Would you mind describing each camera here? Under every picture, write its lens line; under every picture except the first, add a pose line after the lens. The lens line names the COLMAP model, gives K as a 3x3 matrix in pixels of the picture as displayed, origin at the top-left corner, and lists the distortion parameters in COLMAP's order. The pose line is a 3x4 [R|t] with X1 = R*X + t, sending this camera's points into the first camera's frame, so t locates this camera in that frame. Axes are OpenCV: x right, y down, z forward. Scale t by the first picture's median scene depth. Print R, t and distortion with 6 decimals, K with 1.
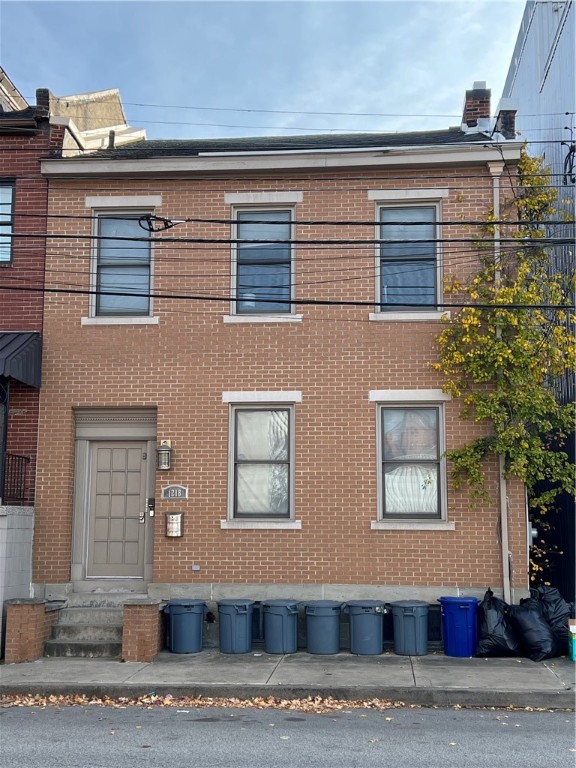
lens RADIAL K [[1023.0, 0, 288.0], [0, 1023.0, 384.0], [0, 0, 1]] dist [0.085700, -0.074394]
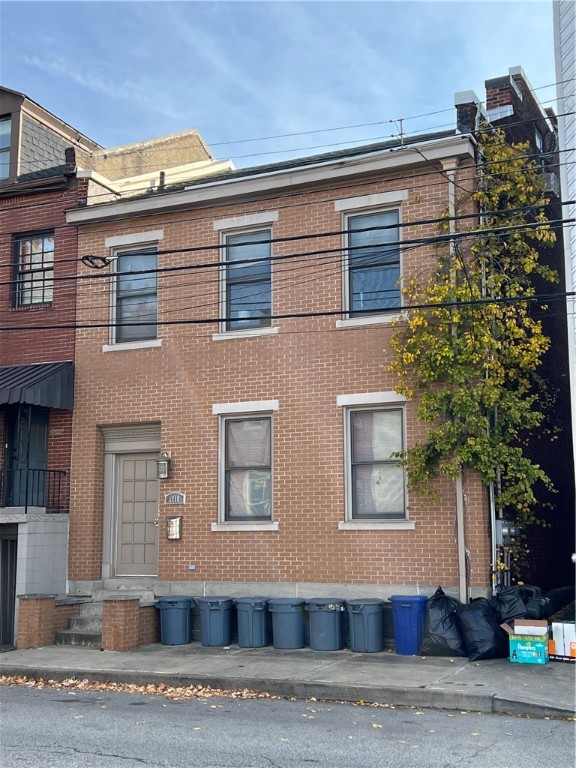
lens RADIAL K [[1023.0, 0, 288.0], [0, 1023.0, 384.0], [0, 0, 1]] dist [0.085700, -0.074394]
pose [[0.934516, -0.063196, -0.350266, 0.394313], [0.063173, 0.997936, -0.011503, 0.003388], [0.350270, -0.011377, 0.936580, 0.014174]]
